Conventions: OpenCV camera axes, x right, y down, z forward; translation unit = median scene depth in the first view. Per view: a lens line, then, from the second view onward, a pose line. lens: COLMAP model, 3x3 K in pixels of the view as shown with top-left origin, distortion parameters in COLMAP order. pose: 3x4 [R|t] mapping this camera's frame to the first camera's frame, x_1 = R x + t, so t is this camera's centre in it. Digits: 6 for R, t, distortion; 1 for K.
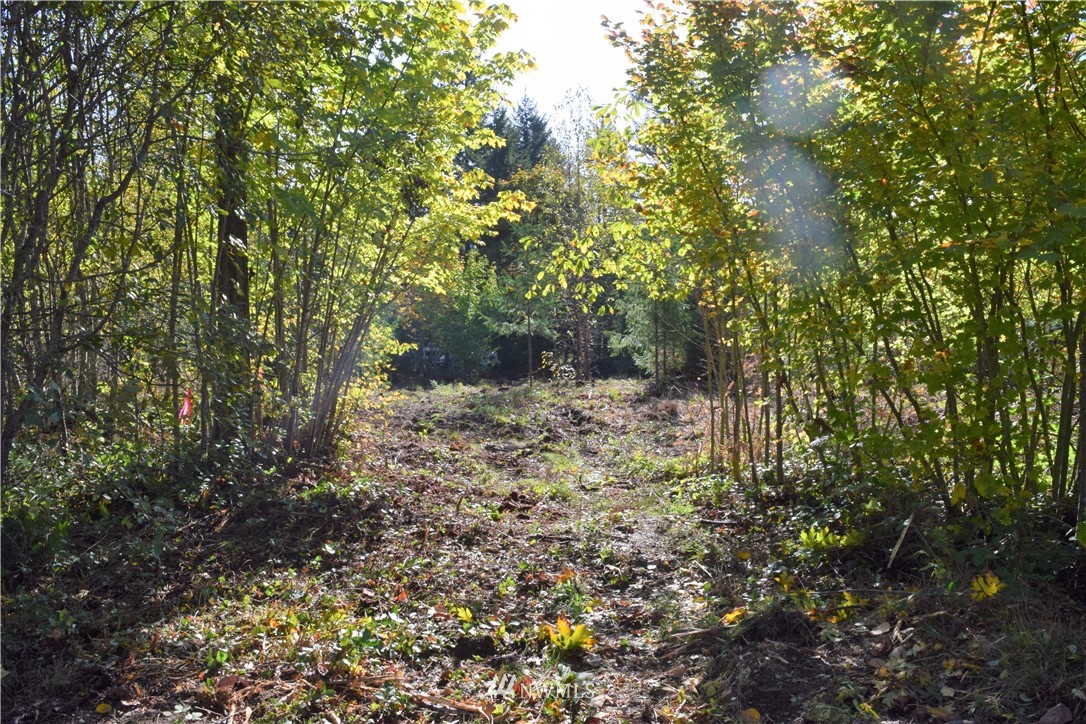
lens RADIAL K [[881.5, 0, 559.4], [0, 881.5, 361.9], [0, 0, 1]] dist [-0.083577, 0.008643]
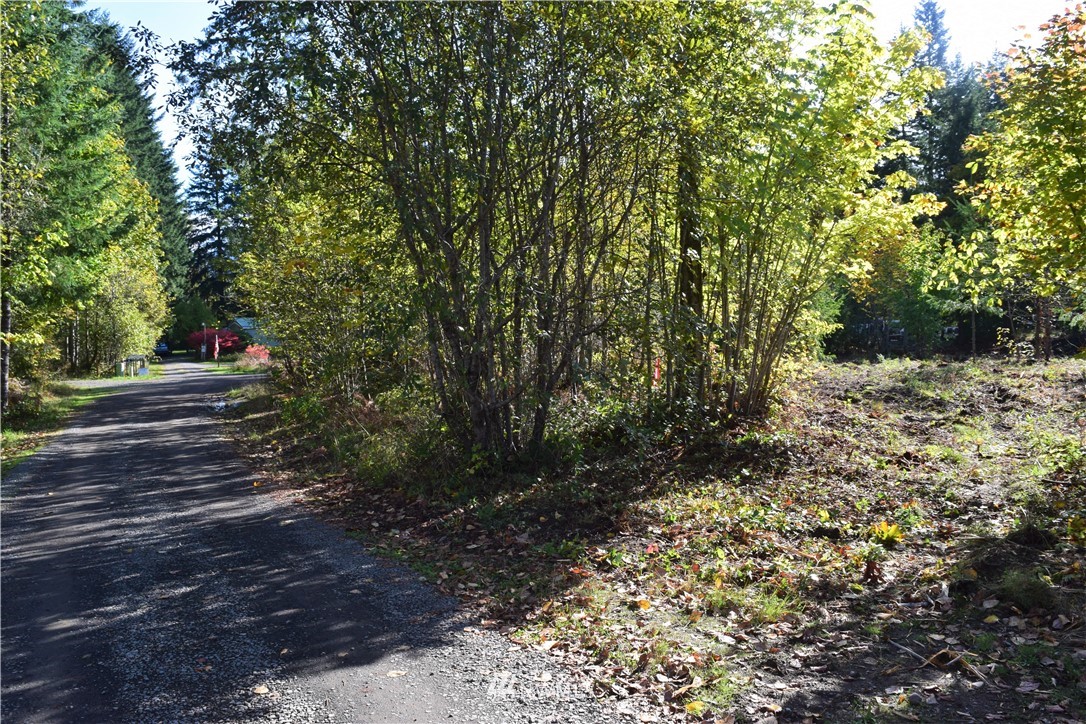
lens RADIAL K [[881.5, 0, 559.4], [0, 881.5, 361.9], [0, 0, 1]] dist [-0.083577, 0.008643]
pose [[0.870920, 0.028704, -0.490585, 0.106435], [-0.011791, 0.999226, 0.037532, -0.014553], [0.491283, -0.026903, 0.870585, -0.256726]]
